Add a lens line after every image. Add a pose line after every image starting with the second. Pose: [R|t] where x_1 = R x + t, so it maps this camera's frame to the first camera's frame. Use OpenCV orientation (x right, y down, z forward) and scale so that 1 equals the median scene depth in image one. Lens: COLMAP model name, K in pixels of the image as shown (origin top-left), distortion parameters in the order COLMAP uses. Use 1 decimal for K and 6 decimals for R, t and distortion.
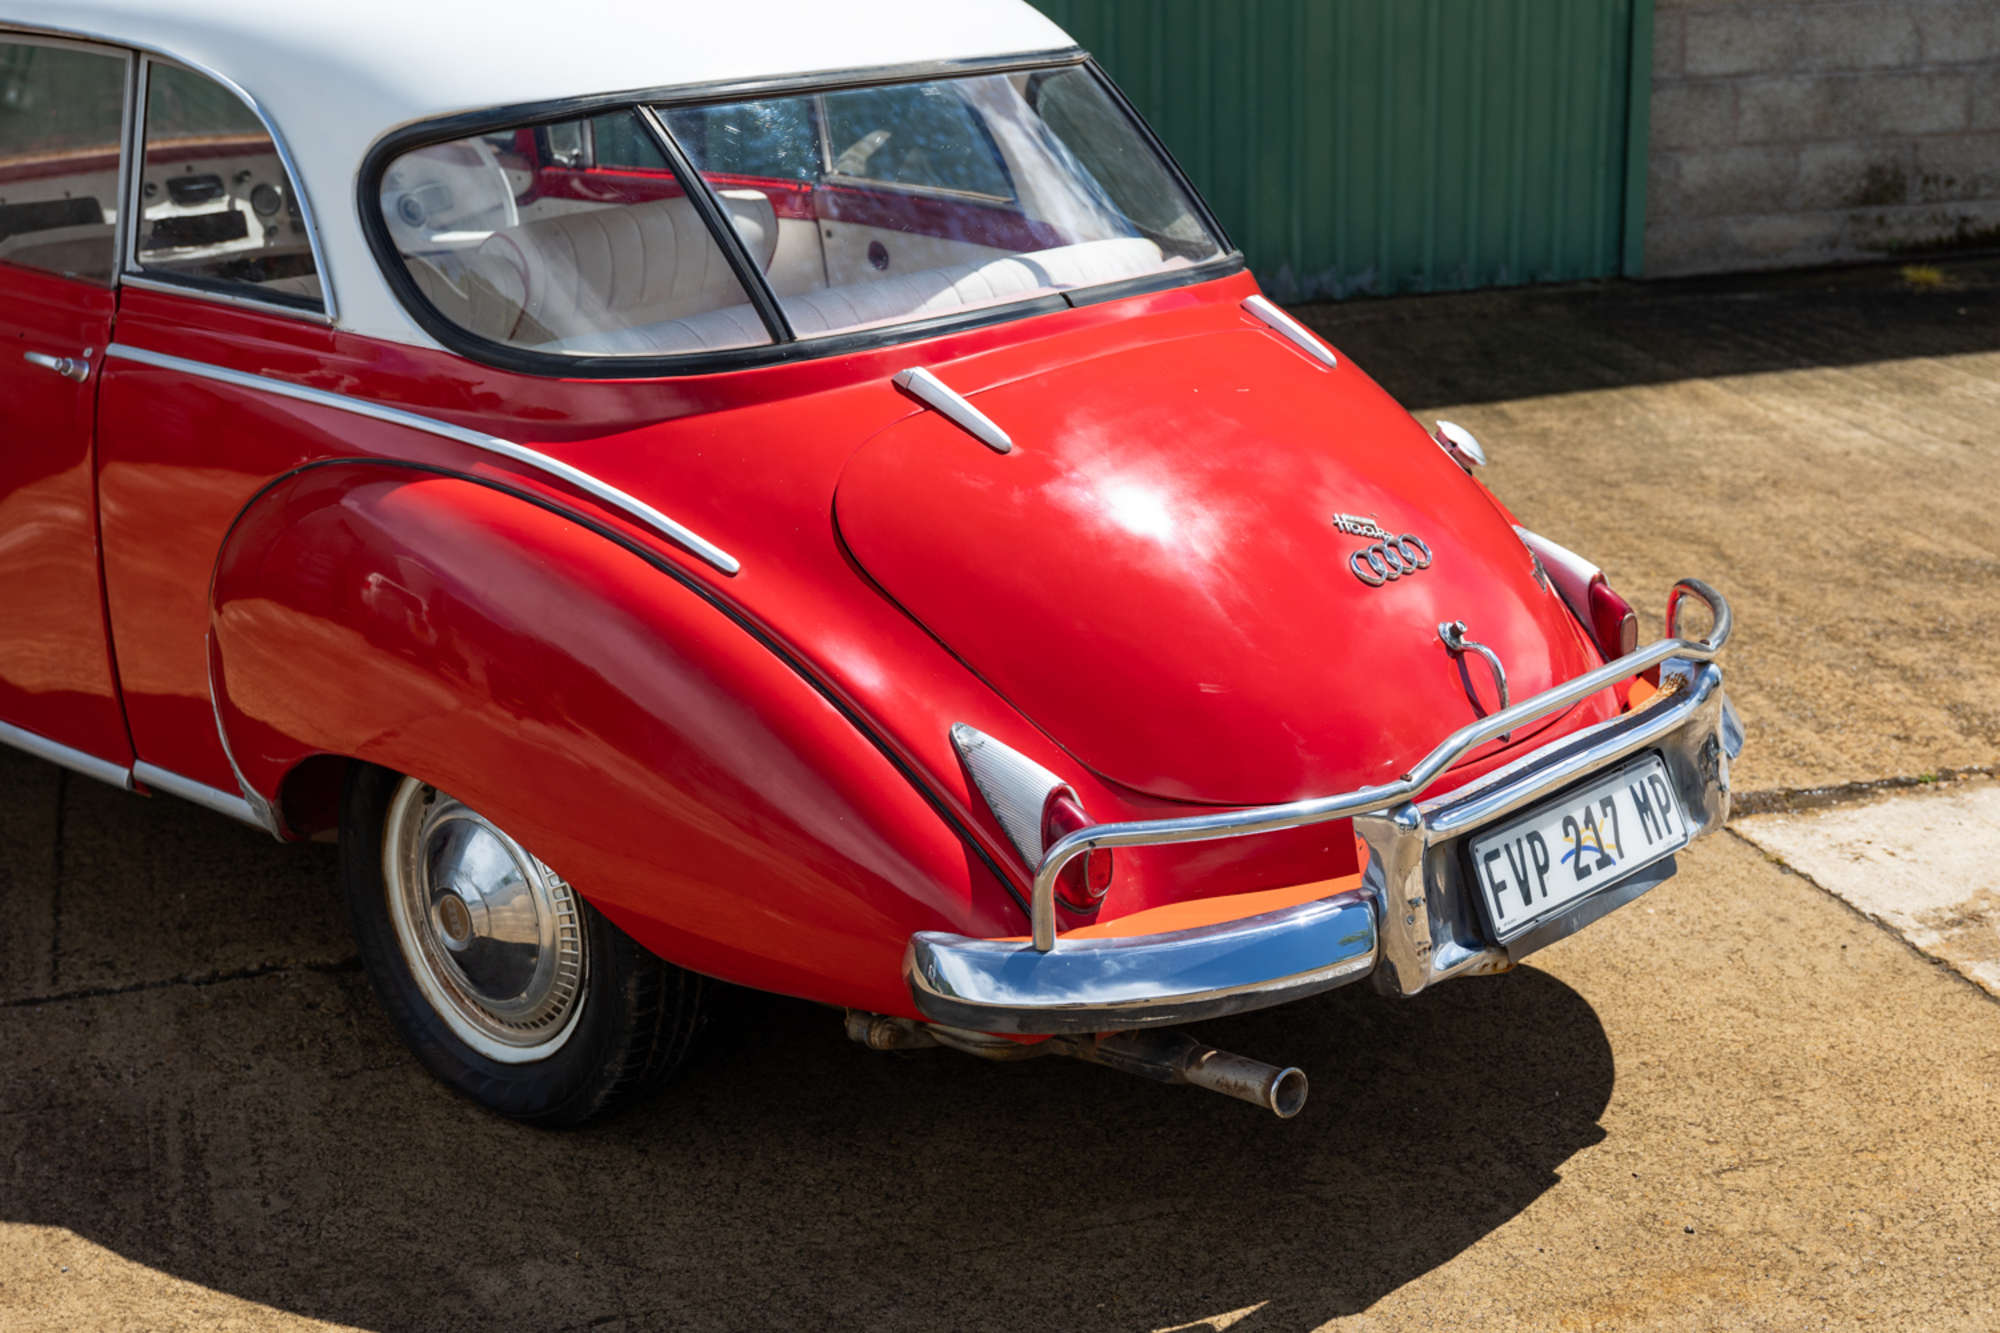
lens RADIAL K [[2783.2, 0, 1000.0], [0, 2783.2, 666.5], [0, 0, 1]] dist [-0.020674, 0.068746]
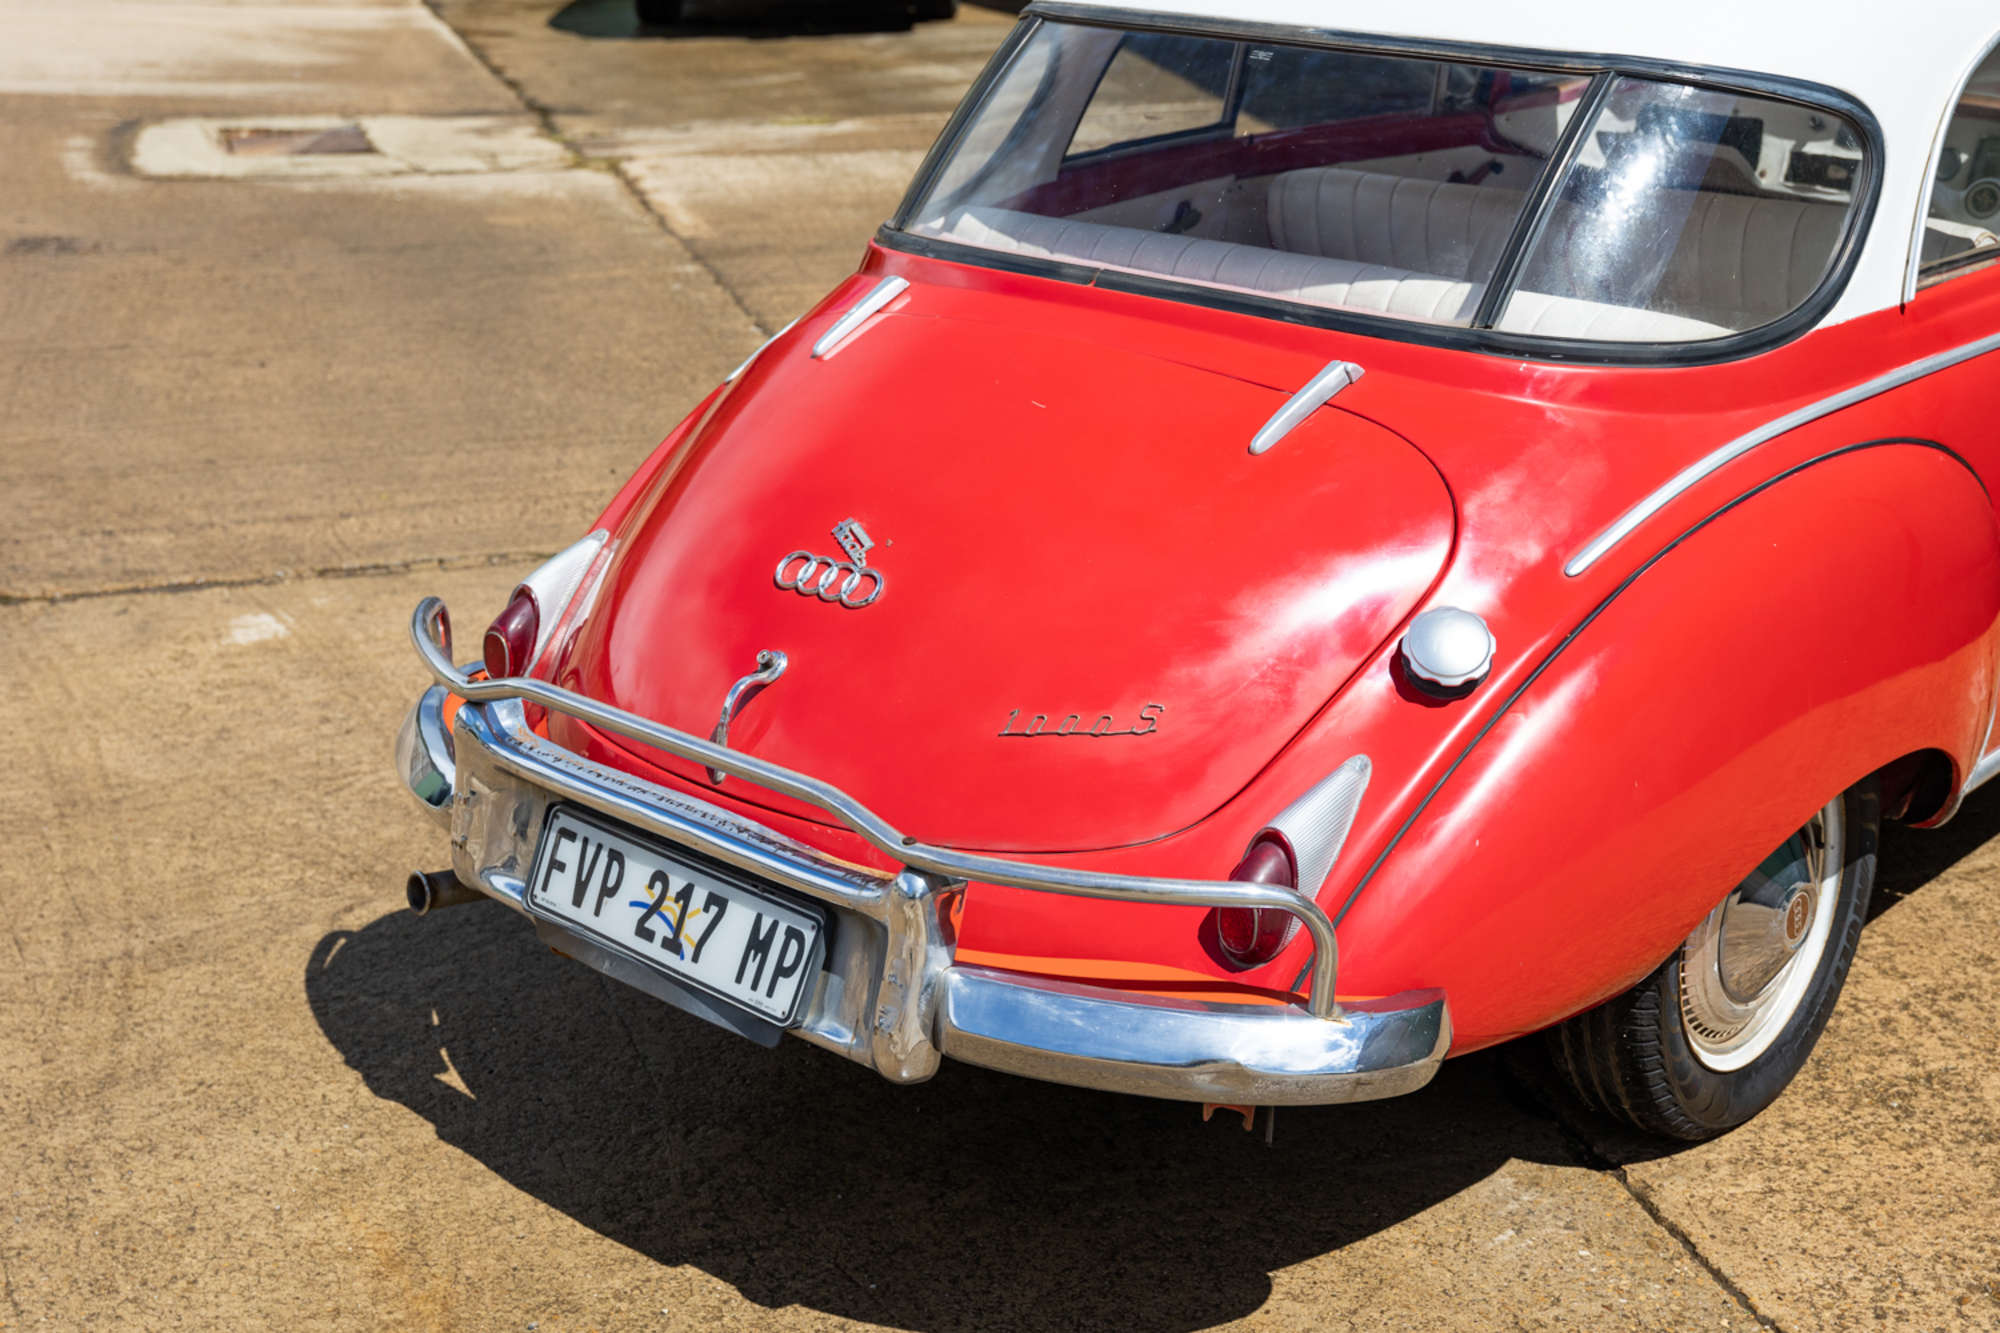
lens RADIAL K [[2783.2, 0, 1000.0], [0, 2783.2, 666.5], [0, 0, 1]] dist [-0.020674, 0.068746]
pose [[-0.016627, 0.327147, -0.944827, 0.815630], [-0.303051, 0.898859, 0.316564, -0.256945], [0.952829, 0.291595, 0.084197, 0.793061]]
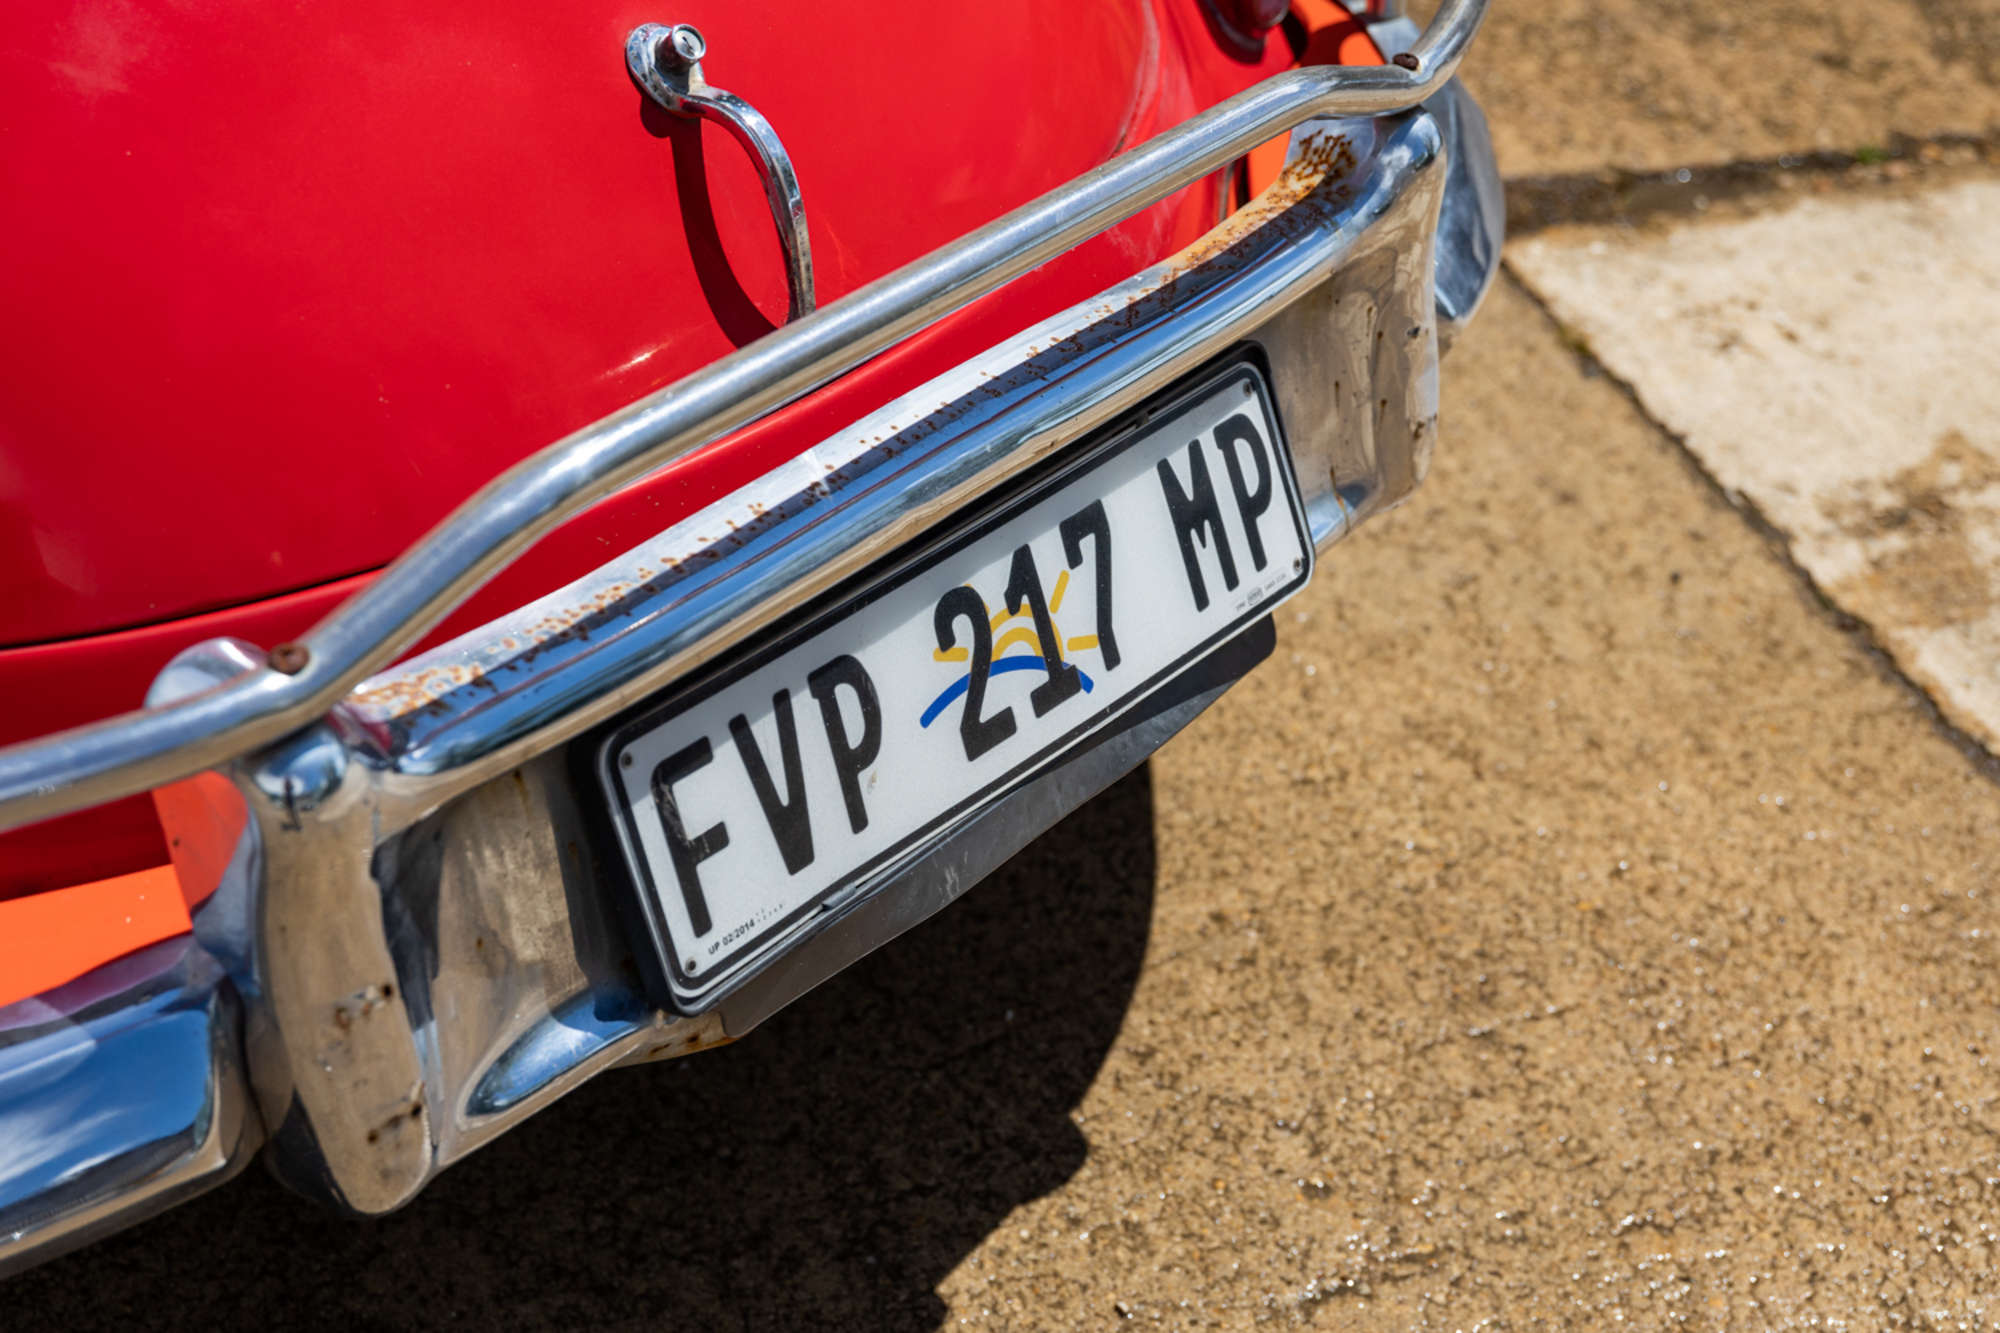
lens RADIAL K [[2749.1, 0, 1000.0], [0, 2749.1, 666.5], [0, 0, 1]] dist [-0.014693, 0.105960]
pose [[0.998108, 0.029968, 0.053696, 0.150140], [-0.046201, 0.941721, 0.333207, -0.045737], [-0.040581, -0.335058, 0.941323, 0.514093]]
